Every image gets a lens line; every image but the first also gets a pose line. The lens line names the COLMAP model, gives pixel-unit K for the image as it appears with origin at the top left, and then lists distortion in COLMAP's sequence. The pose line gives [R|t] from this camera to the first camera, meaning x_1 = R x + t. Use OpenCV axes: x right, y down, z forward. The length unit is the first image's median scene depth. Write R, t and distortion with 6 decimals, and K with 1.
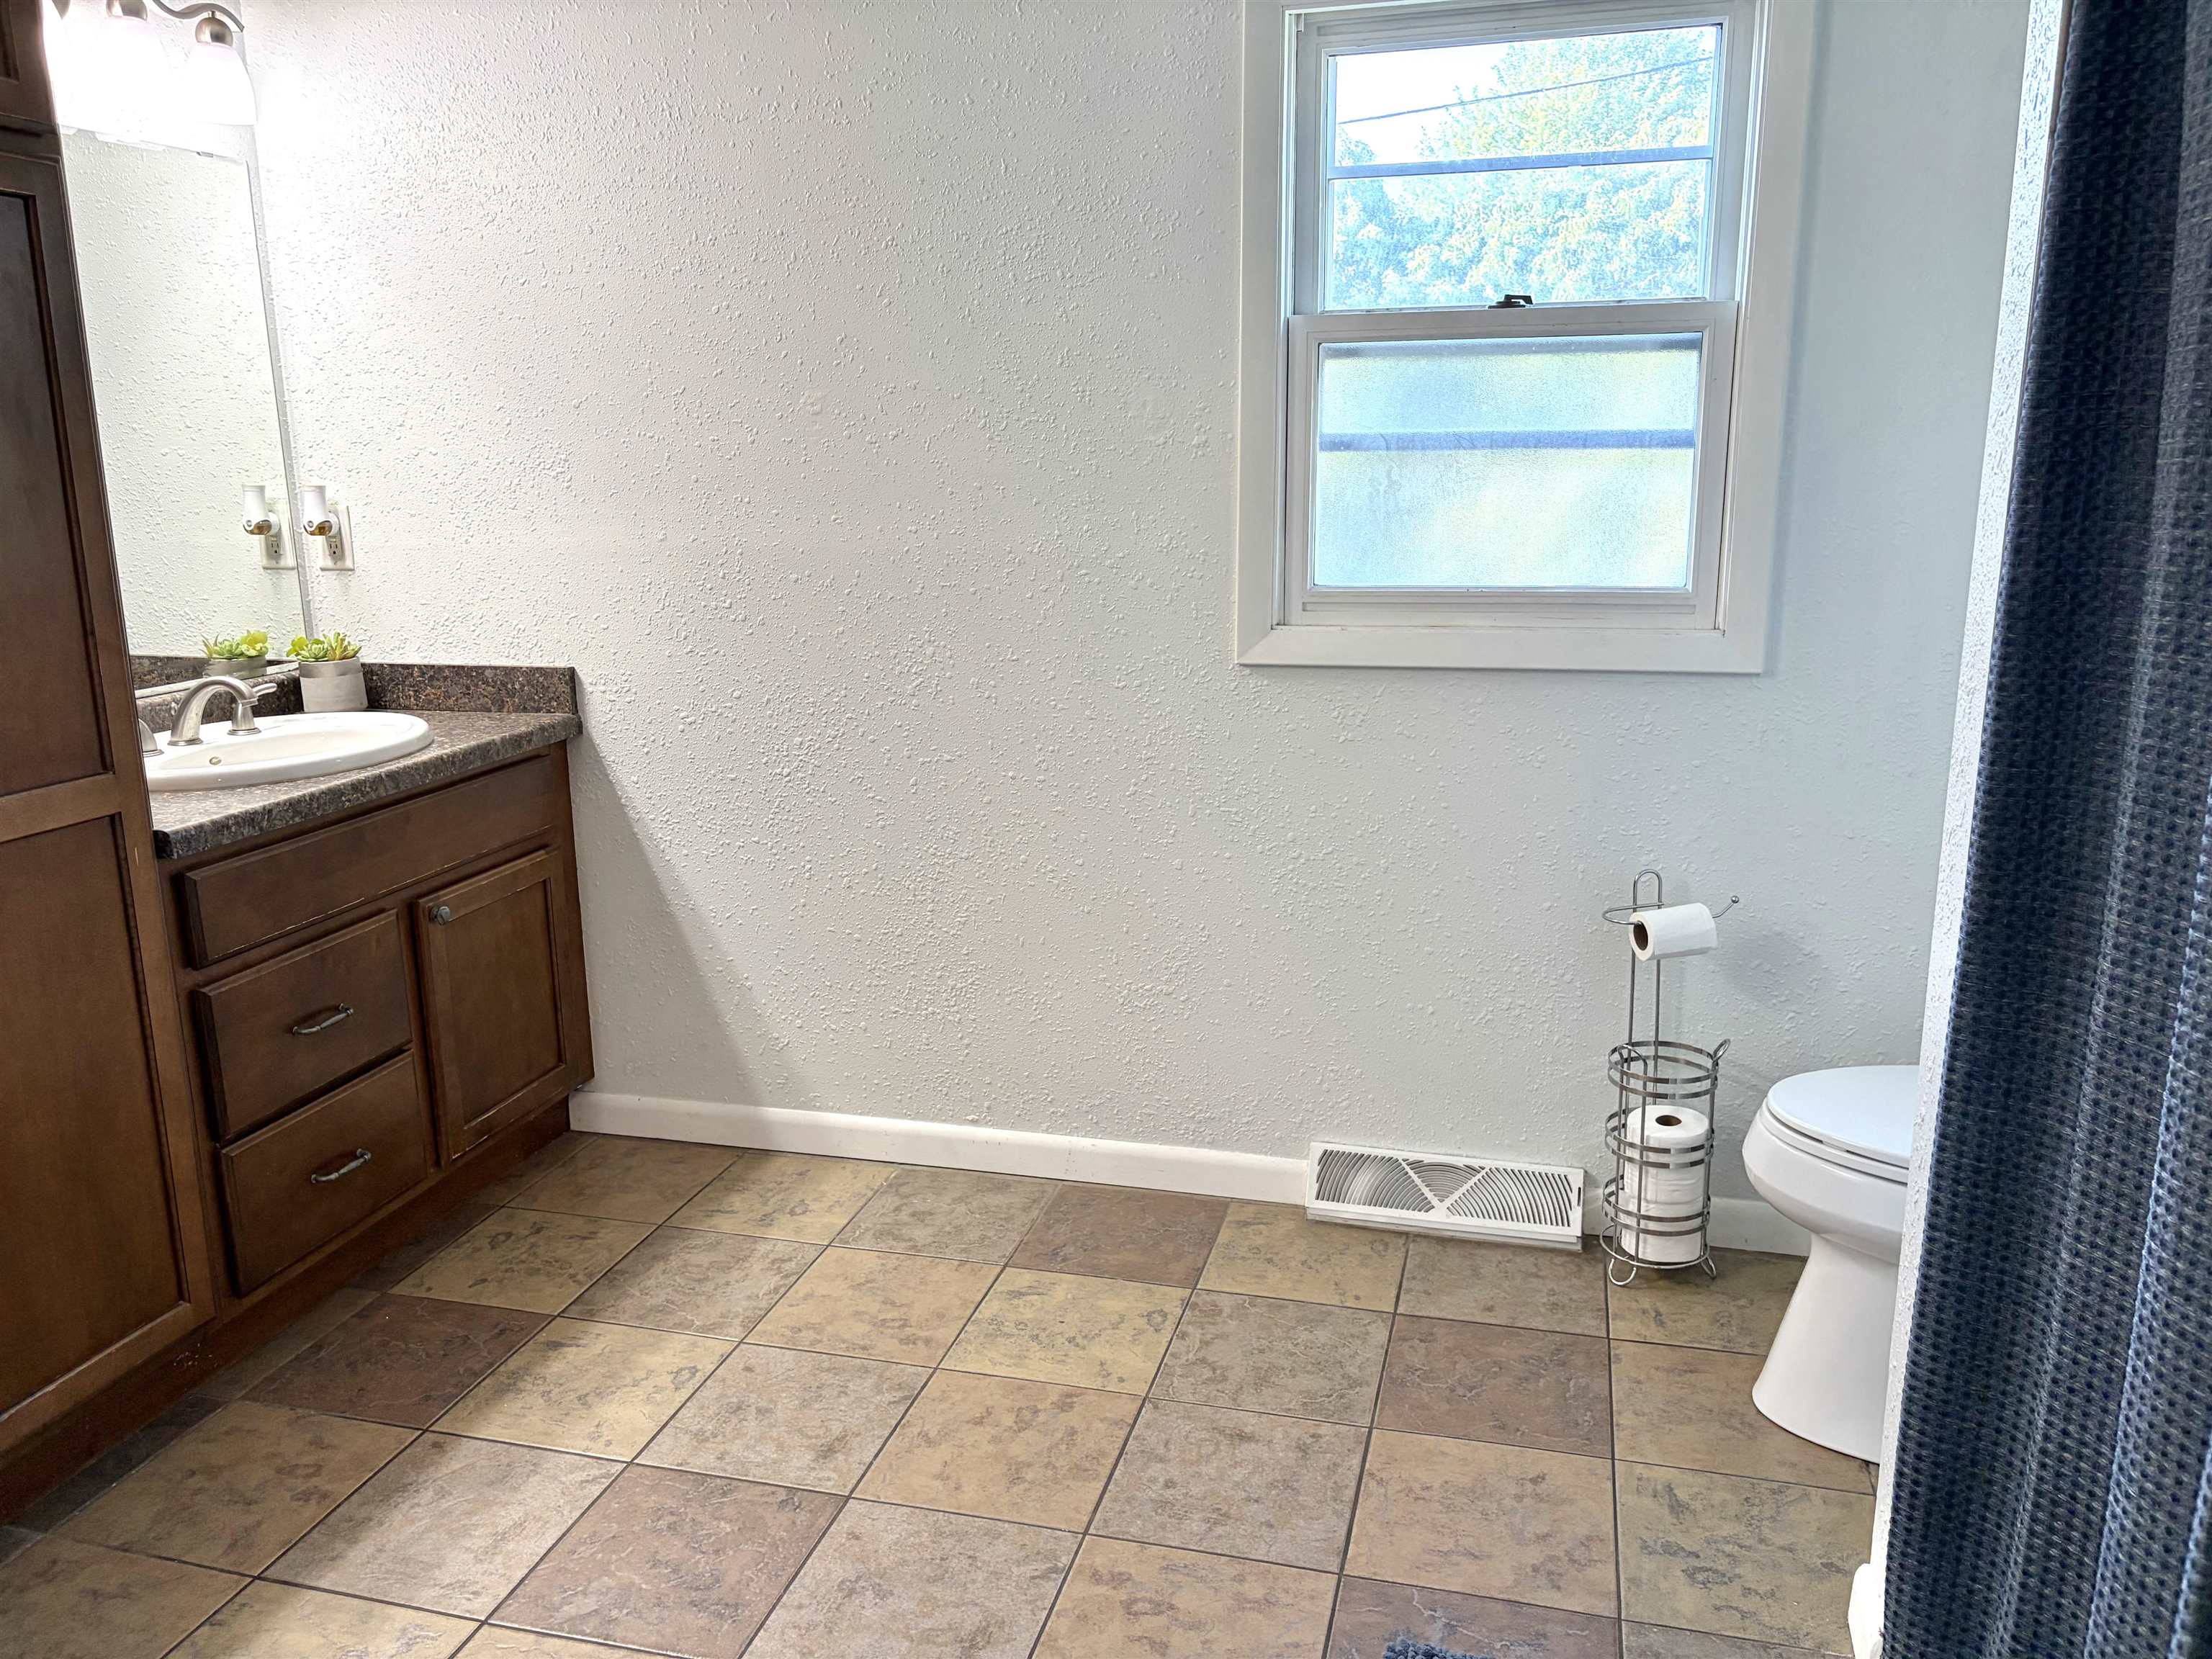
lens RADIAL K [[1663.6, 0, 1111.1], [0, 1663.6, 837.2], [0, 0, 1]] dist [0.048536, -0.068158]
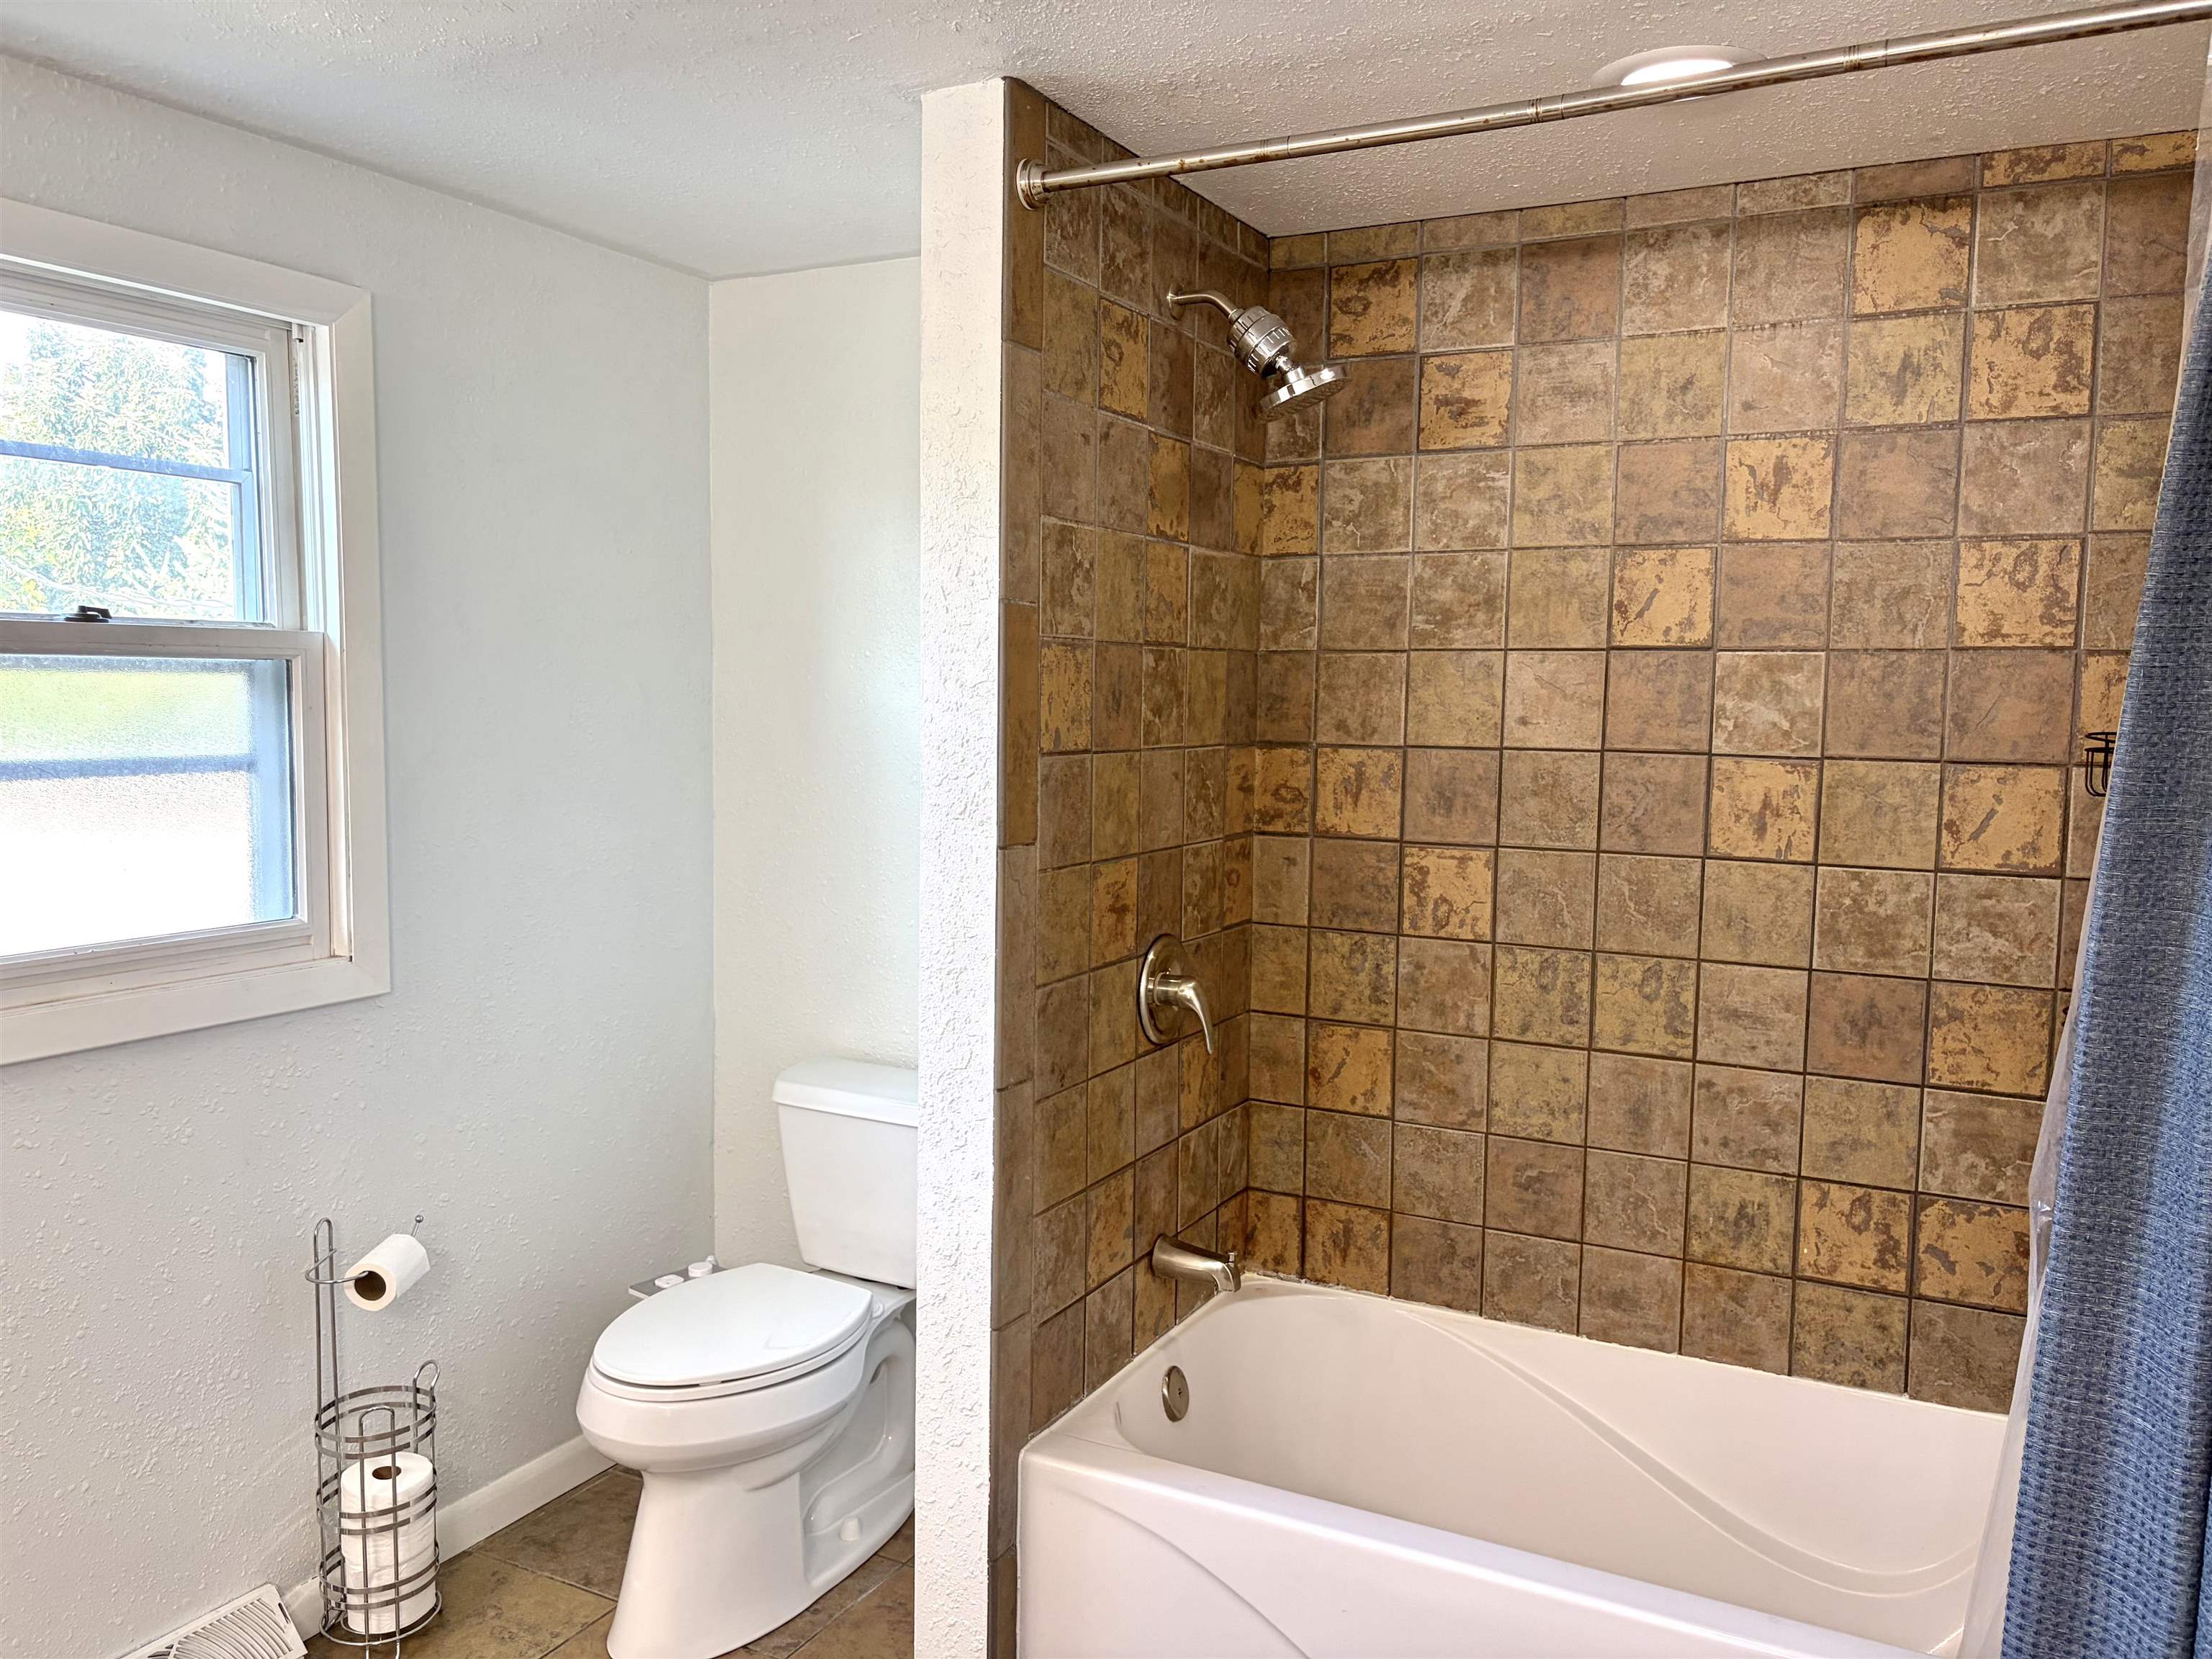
lens RADIAL K [[1663.6, 0, 1111.1], [0, 1663.6, 837.2], [0, 0, 1]] dist [0.048536, -0.068158]
pose [[0.219630, -0.077462, 0.972503, -0.477805], [0.205053, 0.978240, 0.031610, -0.129450], [-0.953790, 0.192472, 0.230735, 0.329032]]
